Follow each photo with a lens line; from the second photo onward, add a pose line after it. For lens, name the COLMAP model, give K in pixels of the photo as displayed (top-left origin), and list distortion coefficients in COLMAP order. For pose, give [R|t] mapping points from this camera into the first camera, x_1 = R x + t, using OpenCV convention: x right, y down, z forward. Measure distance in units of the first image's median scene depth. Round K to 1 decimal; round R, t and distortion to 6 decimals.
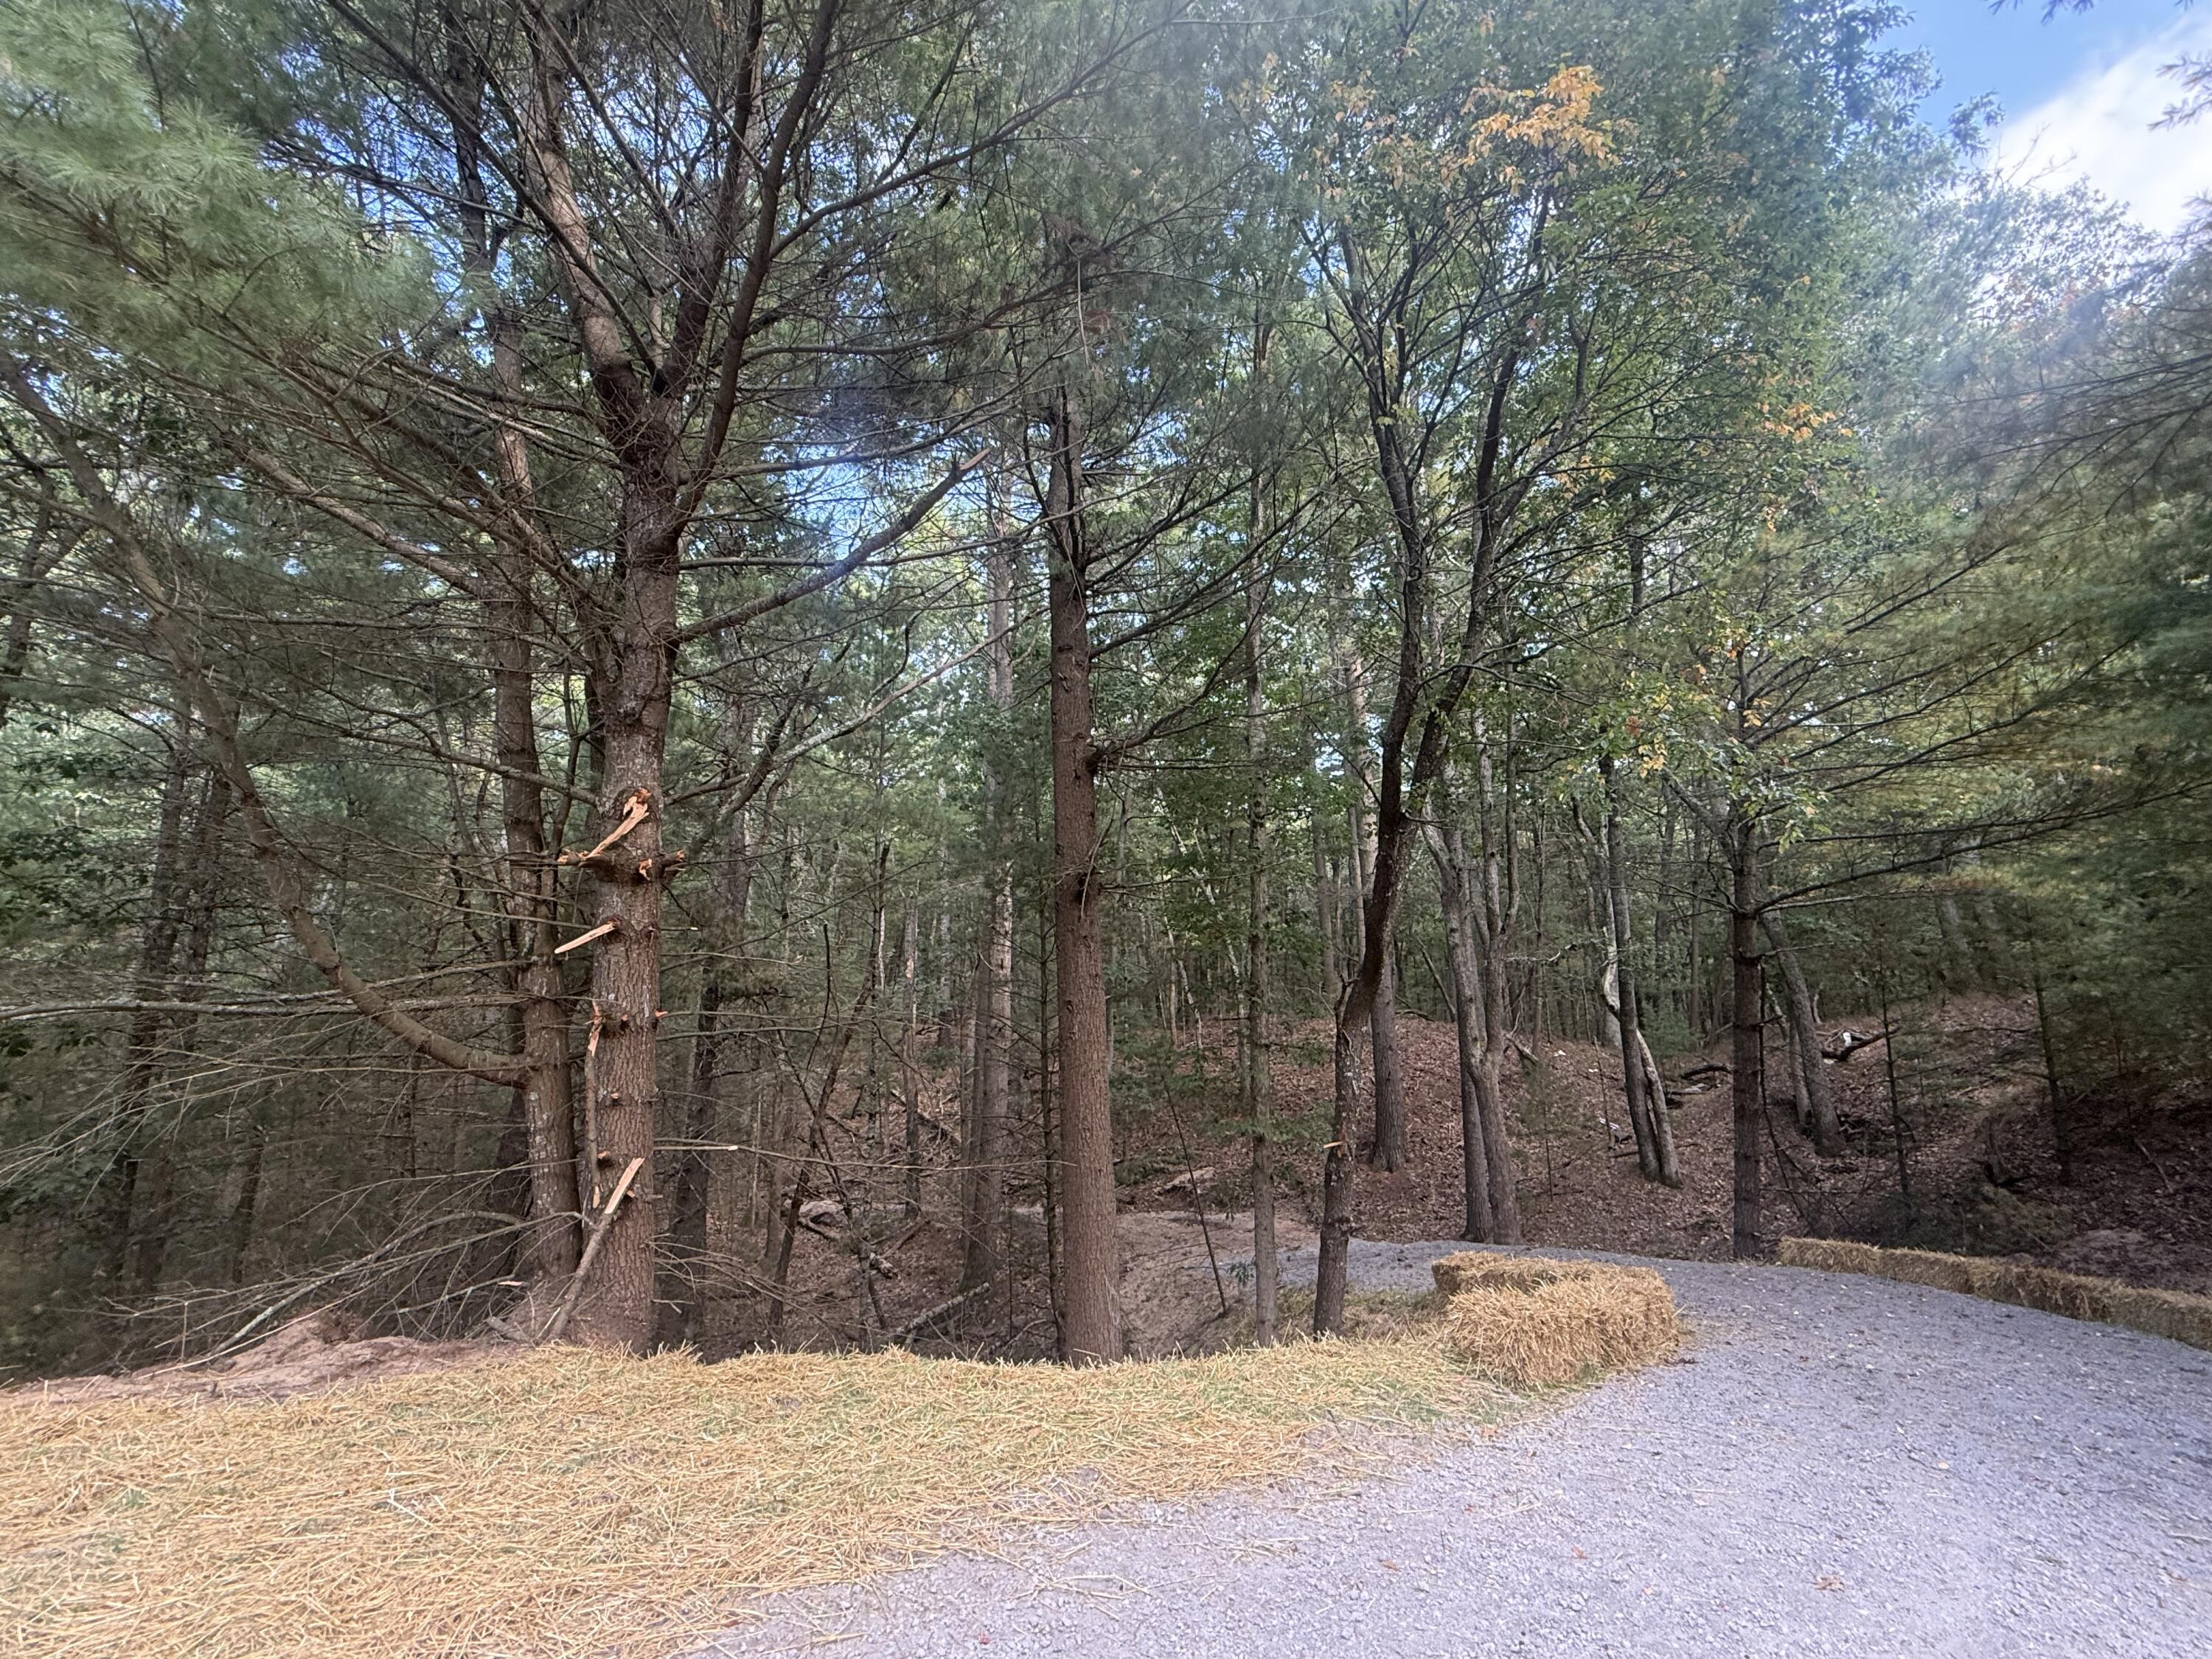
lens RADIAL K [[970.2, 0, 1098.2], [0, 970.2, 820.3], [0, 0, 1]] dist [0.000765, 0.001362]
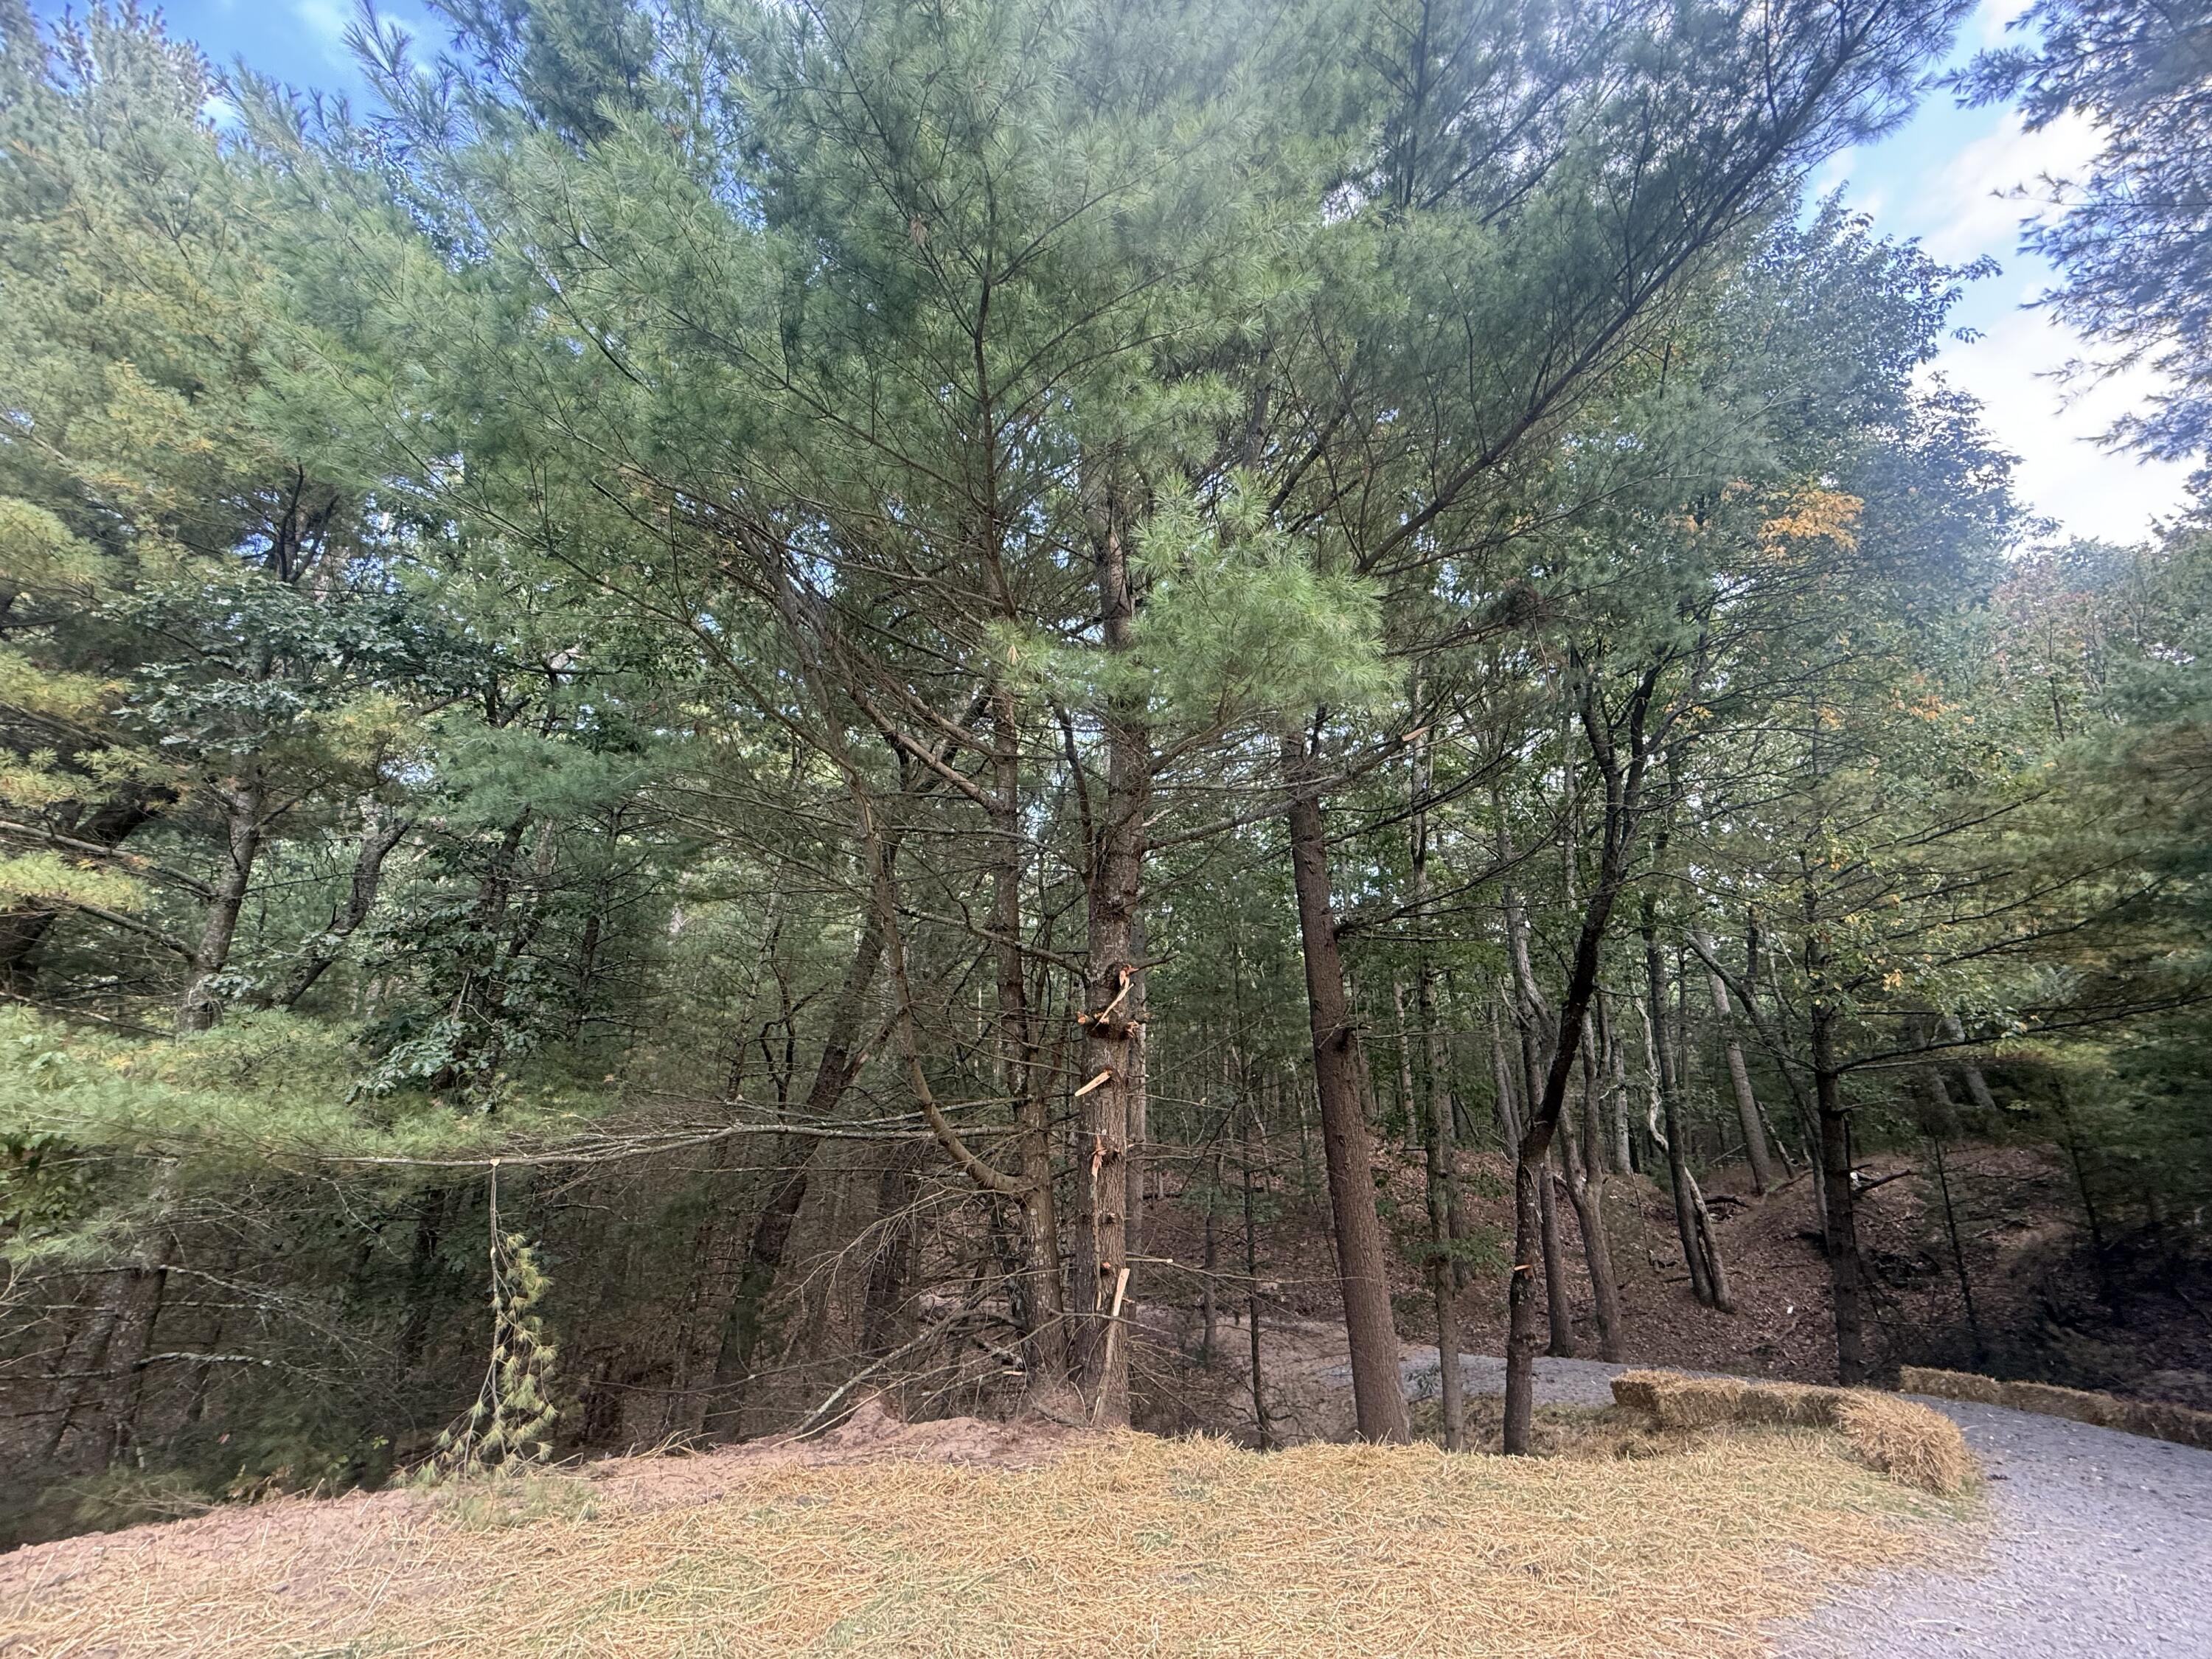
lens RADIAL K [[868.9, 0, 1104.1], [0, 868.9, 829.5], [0, 0, 1]] dist [0.005856, -0.000042]
pose [[0.998842, 0.044849, 0.017443, -0.306672], [-0.042389, 0.991595, -0.122236, -0.039209], [-0.022778, 0.121355, 0.992348, -0.094427]]
